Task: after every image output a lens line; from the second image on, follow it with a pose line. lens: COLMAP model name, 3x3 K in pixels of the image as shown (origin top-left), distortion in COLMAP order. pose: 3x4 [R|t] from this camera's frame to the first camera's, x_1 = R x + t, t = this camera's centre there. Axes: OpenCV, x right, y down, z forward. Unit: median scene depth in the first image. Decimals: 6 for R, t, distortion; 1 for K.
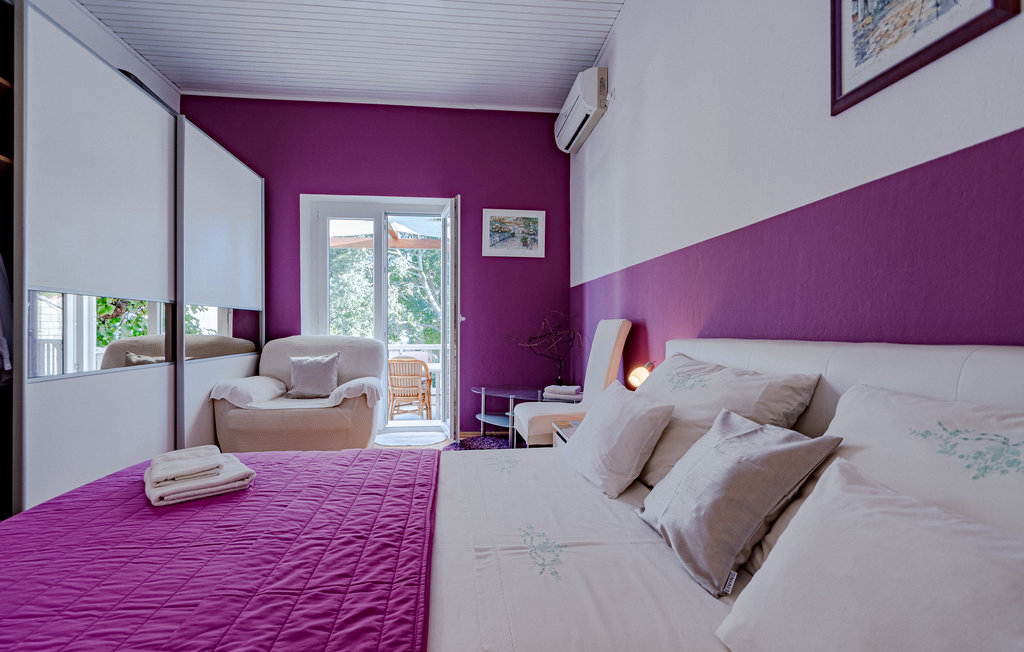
lens RADIAL K [[453.1, 0, 506.0], [0, 453.1, 332.4], [0, 0, 1]] dist [0.000227, -0.000181]
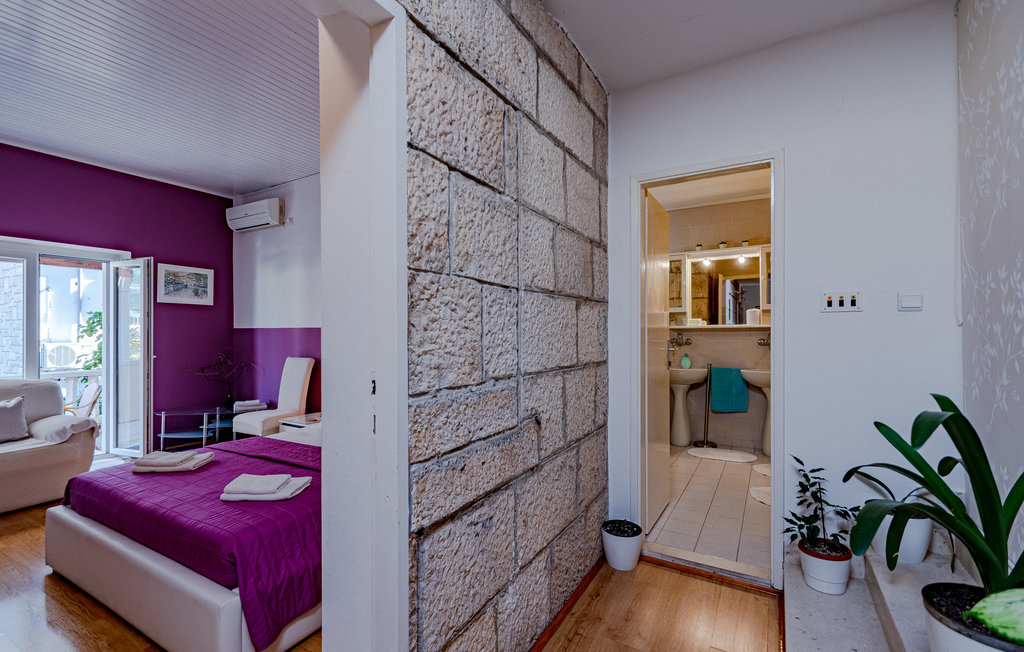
lens RADIAL K [[453.1, 0, 506.0], [0, 453.1, 328.4], [0, 0, 1]] dist [0.000227, -0.000181]
pose [[0.579136, 0.002510, 0.815227, -0.515598], [0.010762, 0.999885, -0.010724, -0.080092], [-0.815160, 0.014984, 0.579042, -0.465318]]
